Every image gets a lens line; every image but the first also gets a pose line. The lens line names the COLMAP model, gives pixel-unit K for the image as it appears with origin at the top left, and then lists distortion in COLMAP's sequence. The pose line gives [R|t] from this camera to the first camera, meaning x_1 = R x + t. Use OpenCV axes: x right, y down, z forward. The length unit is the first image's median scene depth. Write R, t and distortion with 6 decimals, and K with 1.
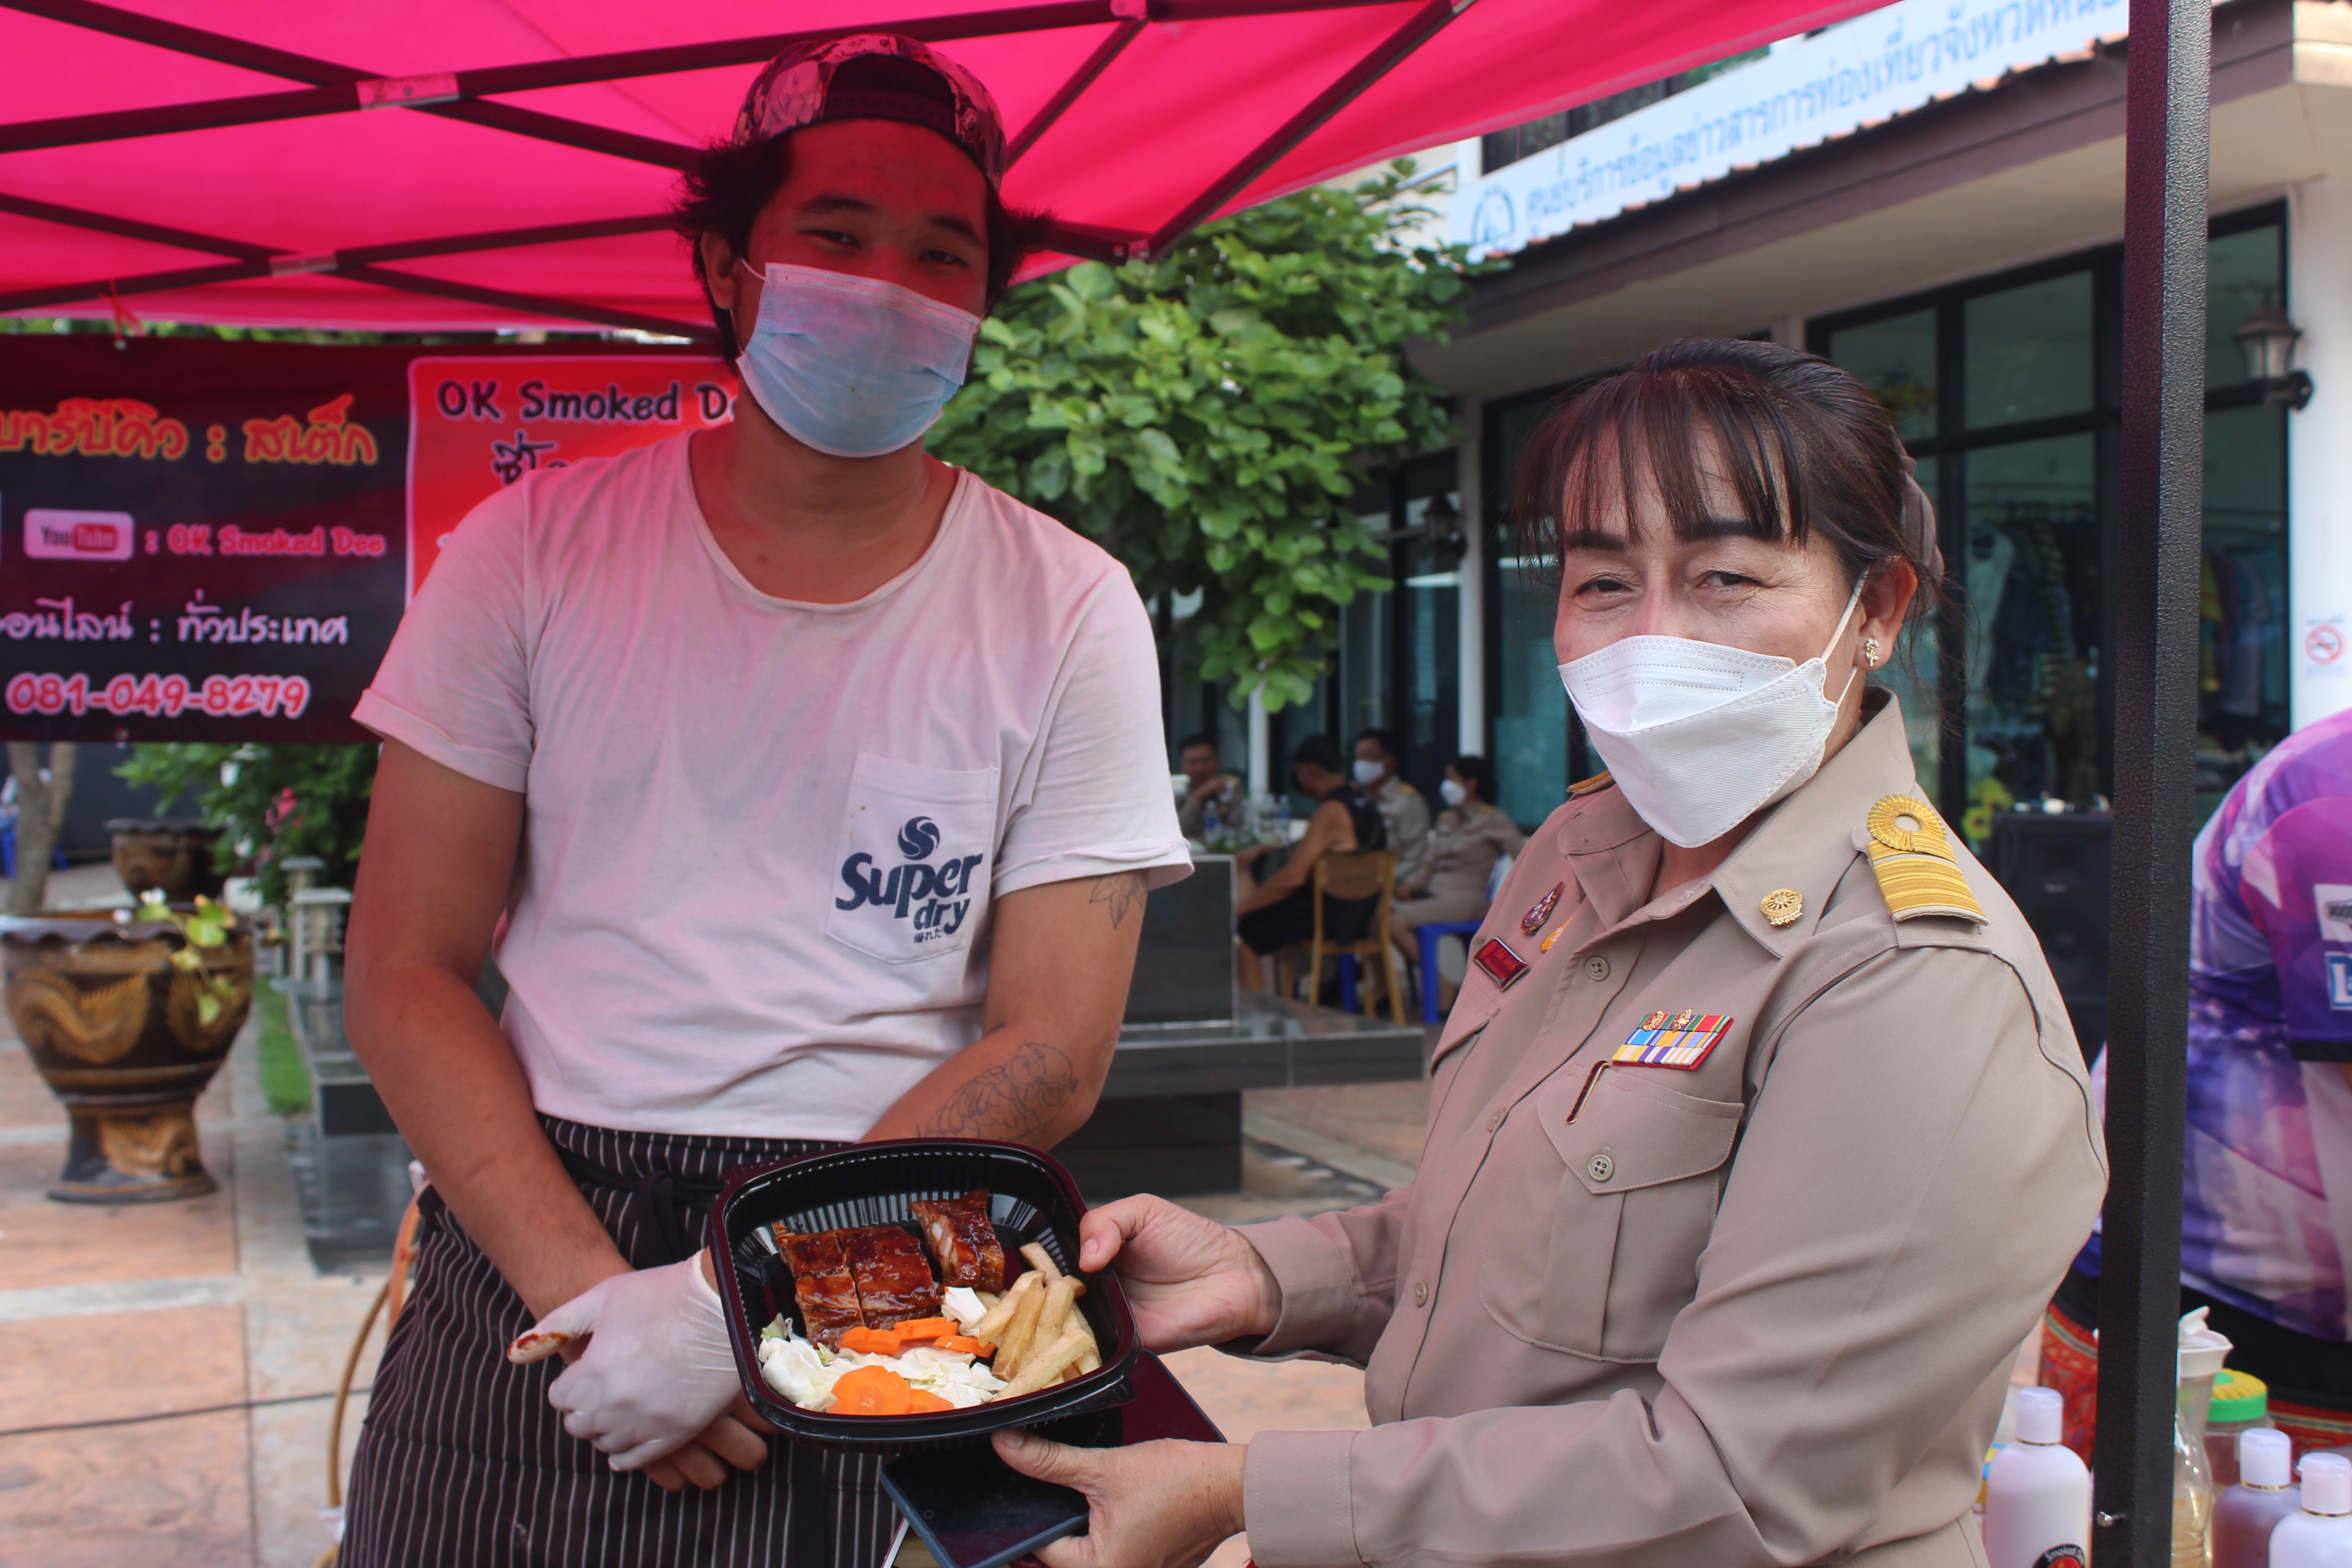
lens RADIAL K [[2859.0, 0, 1180.8], [0, 2859.0, 793.4], [0, 0, 1]] dist [-0.071783, 0.000000]
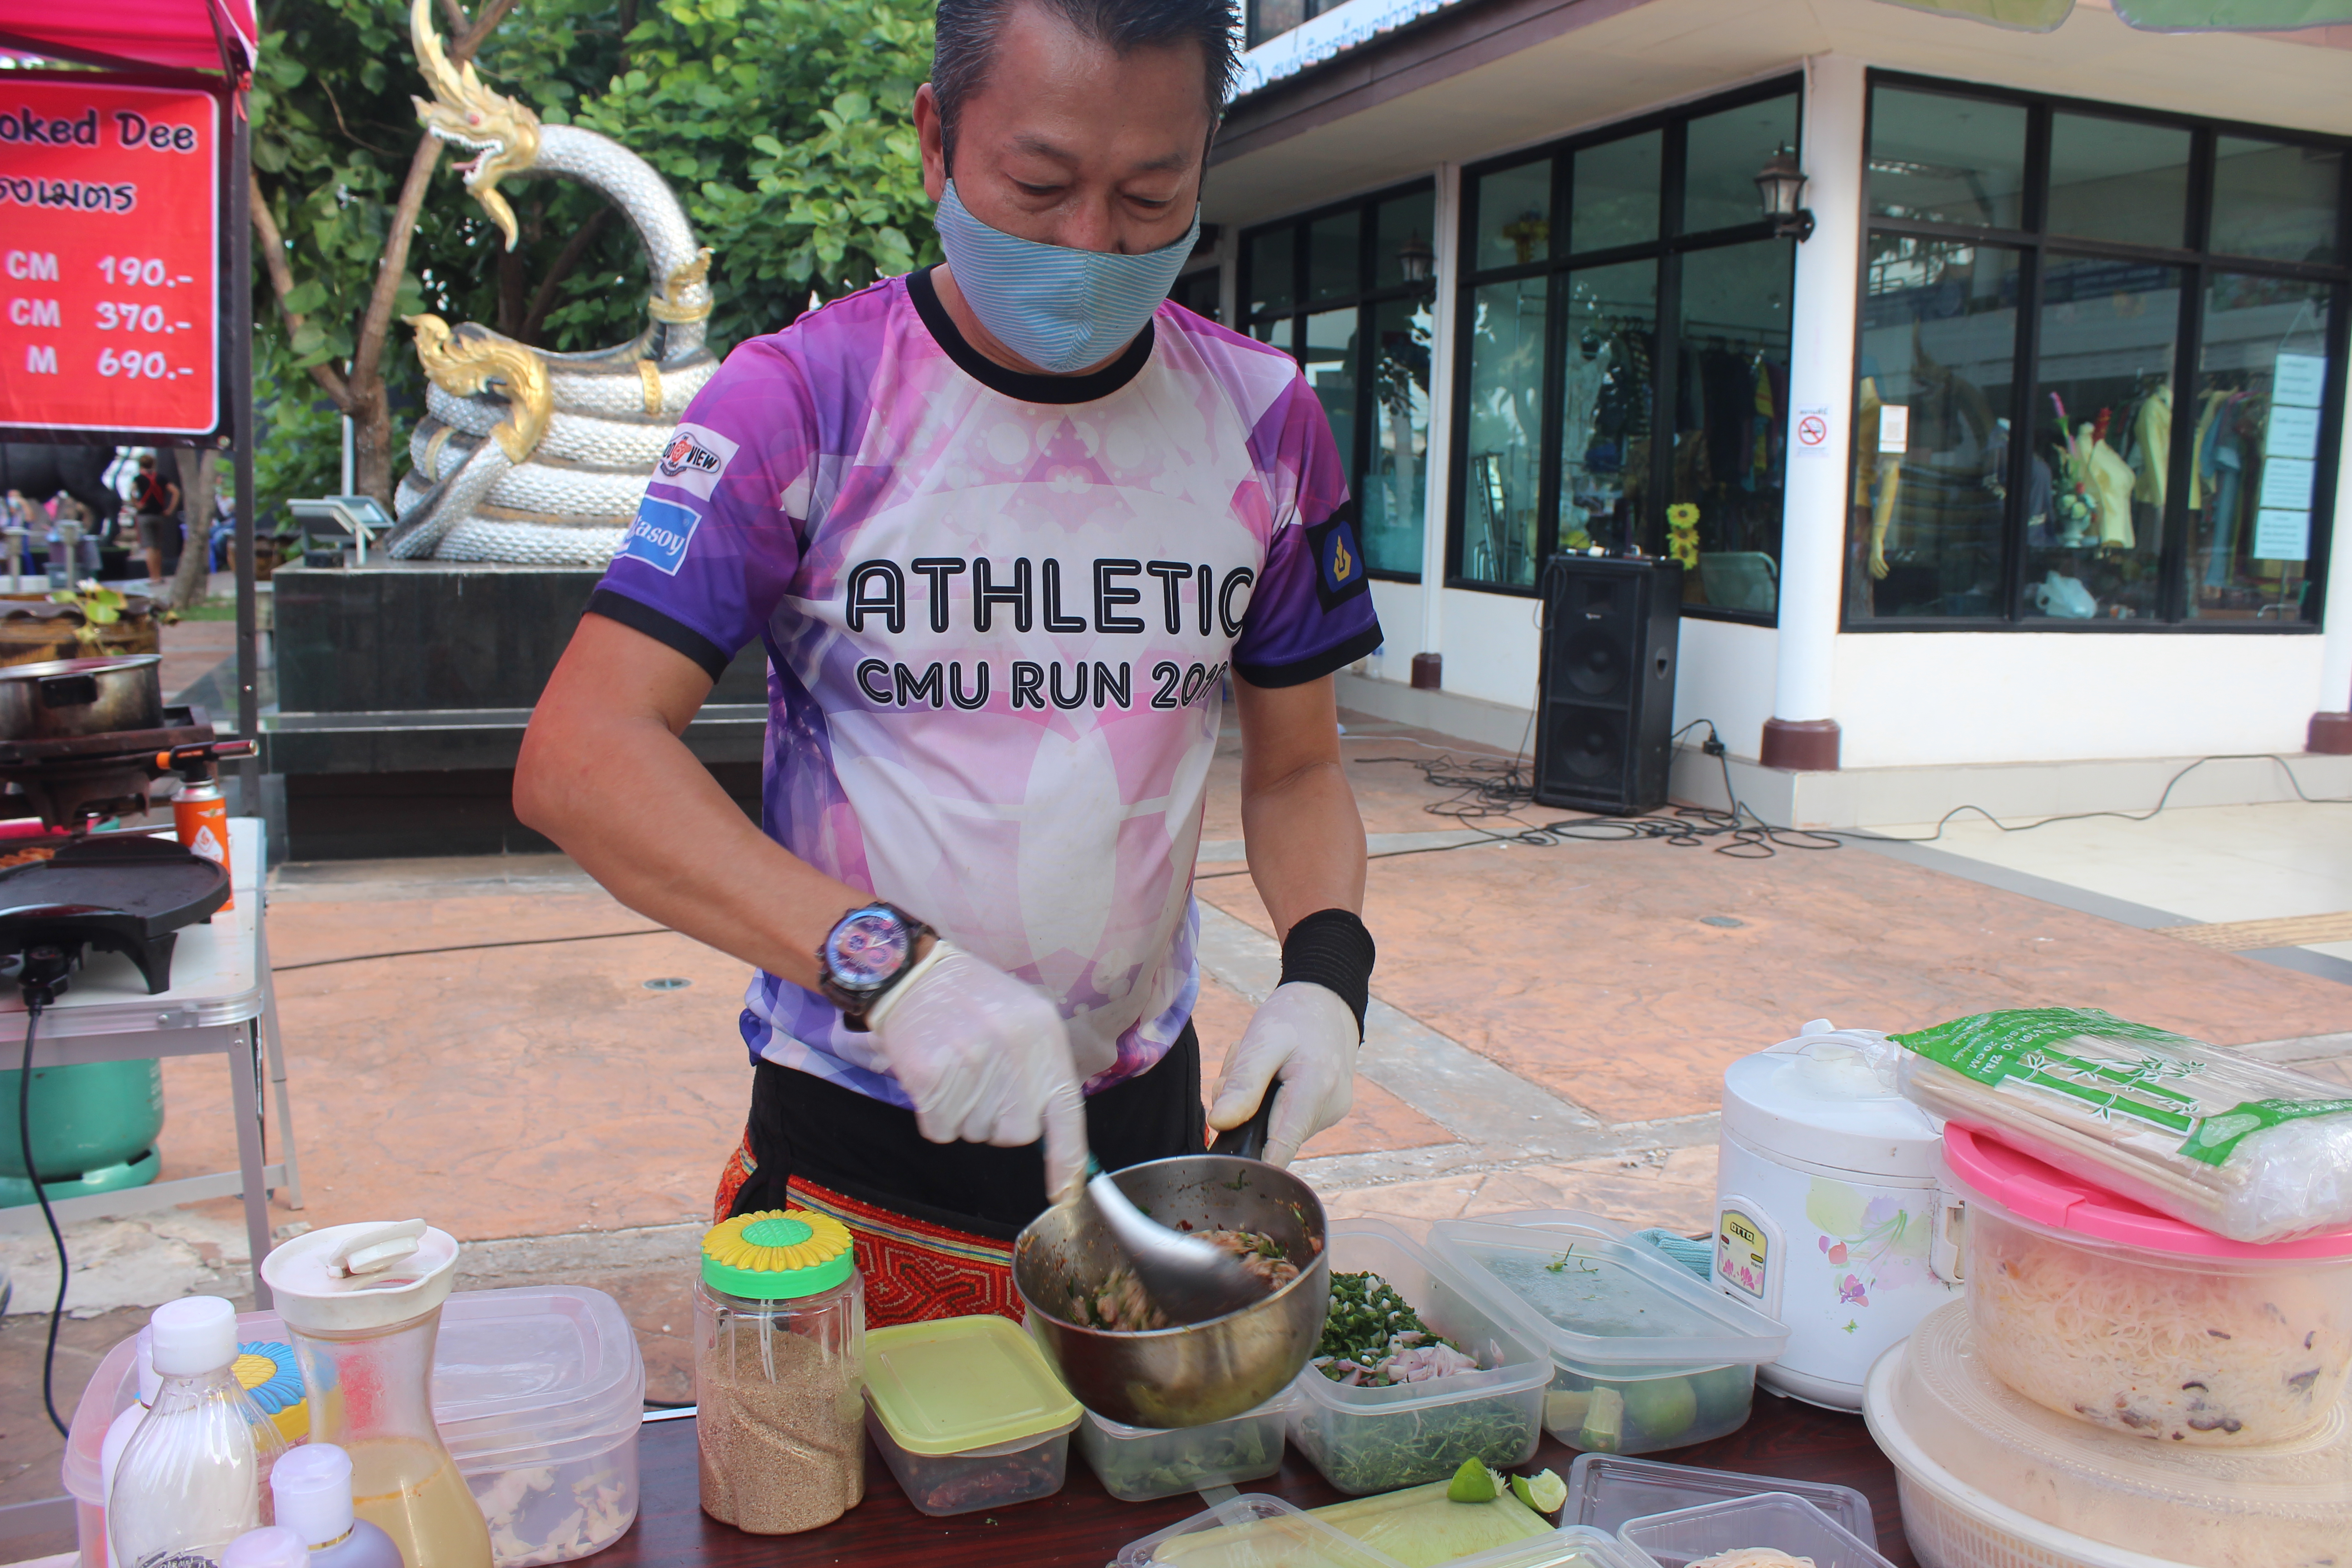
lens RADIAL K [[2011.7, 0, 1192.9], [0, 2011.7, 791.2], [0, 0, 1]] dist [-0.124346, 0.083056]
pose [[0.999369, 0.026730, 0.023392, 0.107577], [-0.029479, 0.991544, 0.126376, 0.003383], [-0.019816, -0.126986, 0.991707, 0.102140]]
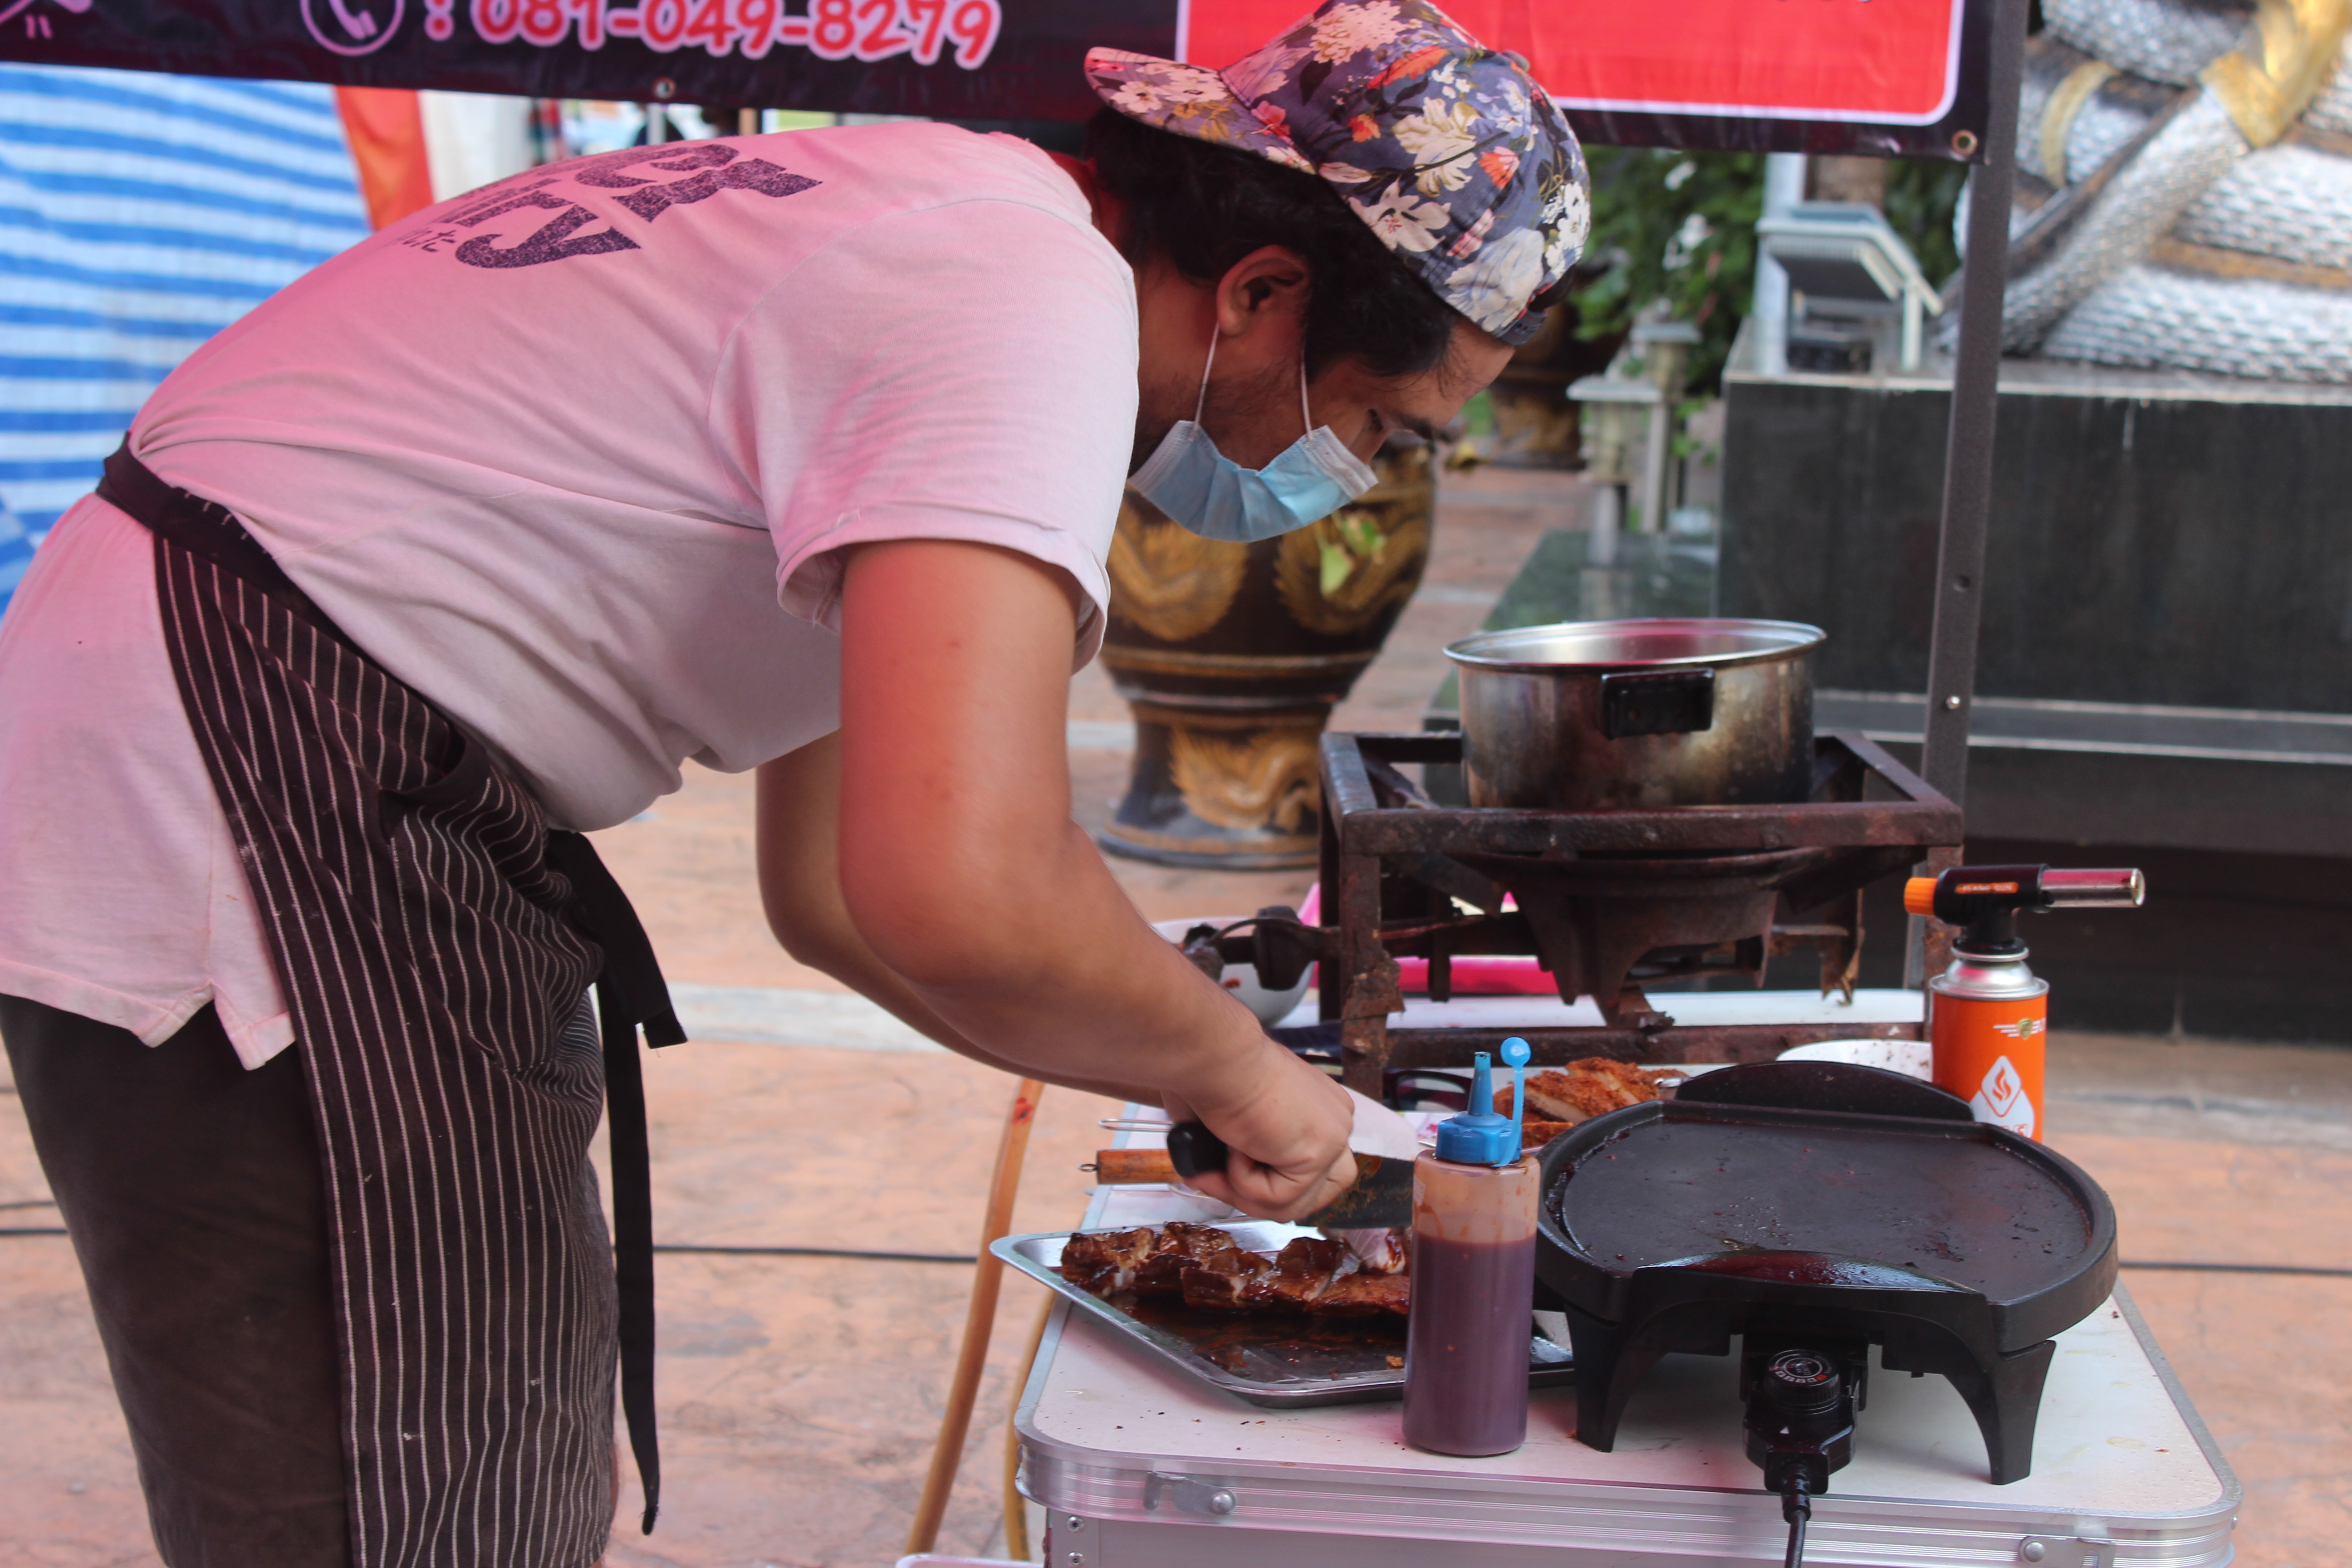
lens RADIAL K [[4449.5, 0, 1173.9], [0, 4449.5, 781.7], [0, 0, 1]] dist [0.040156, 0.000000]
pose [[0.890350, 0.103228, -0.443419, 0.045807], [-0.048325, 0.989882, 0.133411, -0.003427], [0.452704, -0.097354, 0.886330, 0.116791]]
